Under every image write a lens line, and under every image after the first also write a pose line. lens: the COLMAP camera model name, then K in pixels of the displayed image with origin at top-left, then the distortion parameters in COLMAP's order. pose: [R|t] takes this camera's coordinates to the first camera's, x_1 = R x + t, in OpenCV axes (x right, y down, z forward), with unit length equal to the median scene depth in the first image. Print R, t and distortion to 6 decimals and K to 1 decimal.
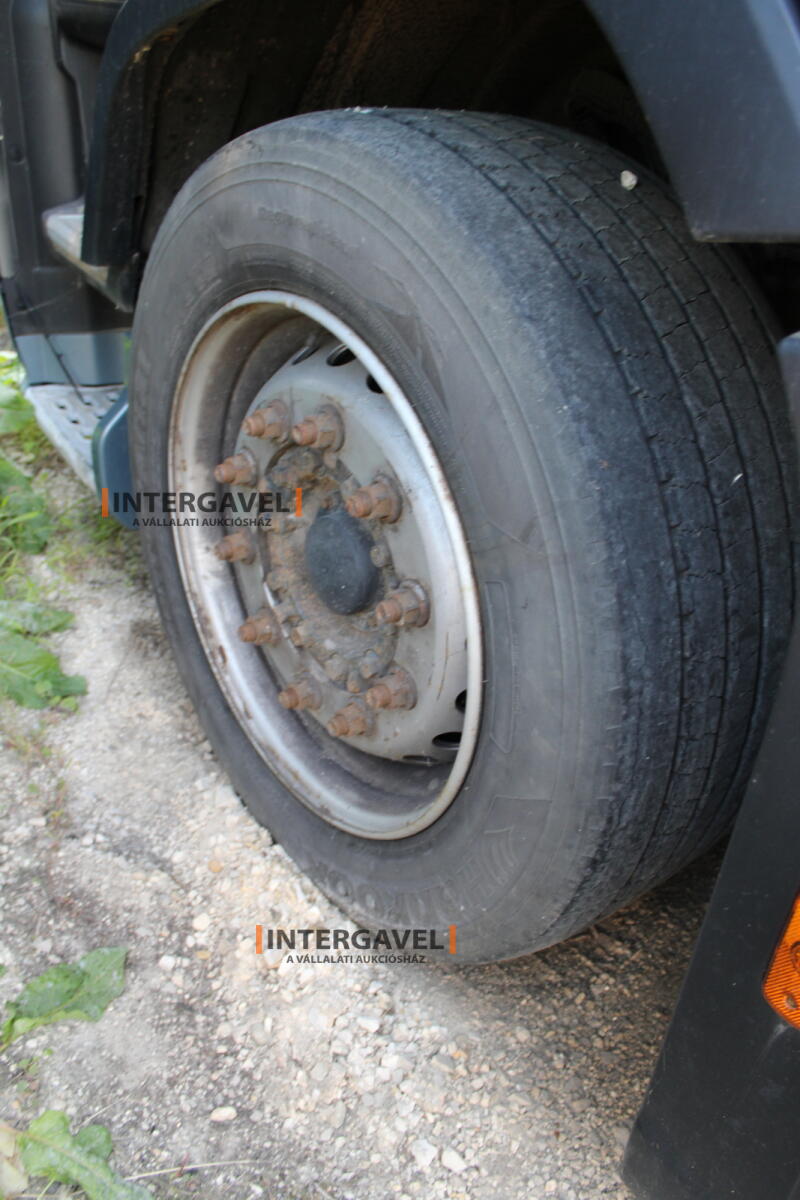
lens RADIAL K [[996.0, 0, 396.7], [0, 996.0, 605.3], [0, 0, 1]] dist [-0.165246, 0.144202]
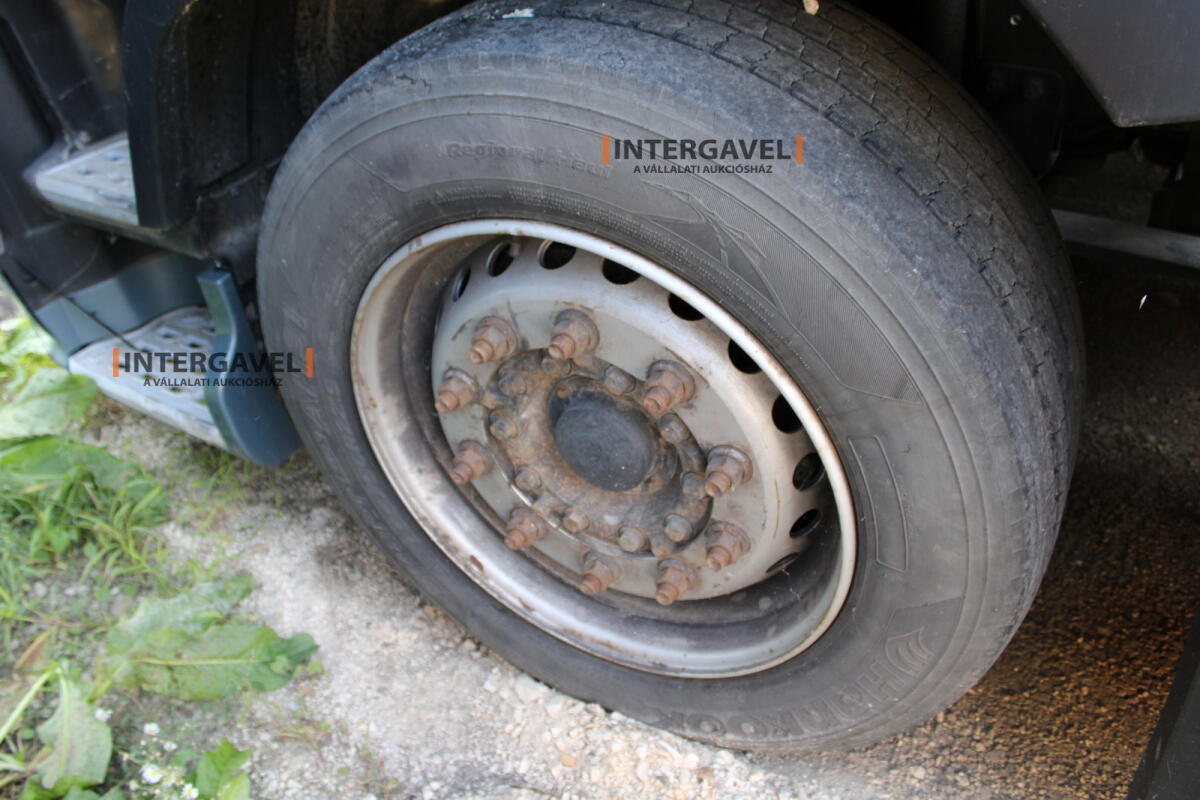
lens RADIAL K [[986.2, 0, 596.0], [0, 986.2, 403.0], [0, 0, 1]] dist [-0.170205, 0.145300]
pose [[0.897160, -0.392387, 0.202821, -0.245353], [0.373944, 0.919116, 0.124062, -0.204078], [-0.235096, -0.035460, 0.971325, 0.055433]]
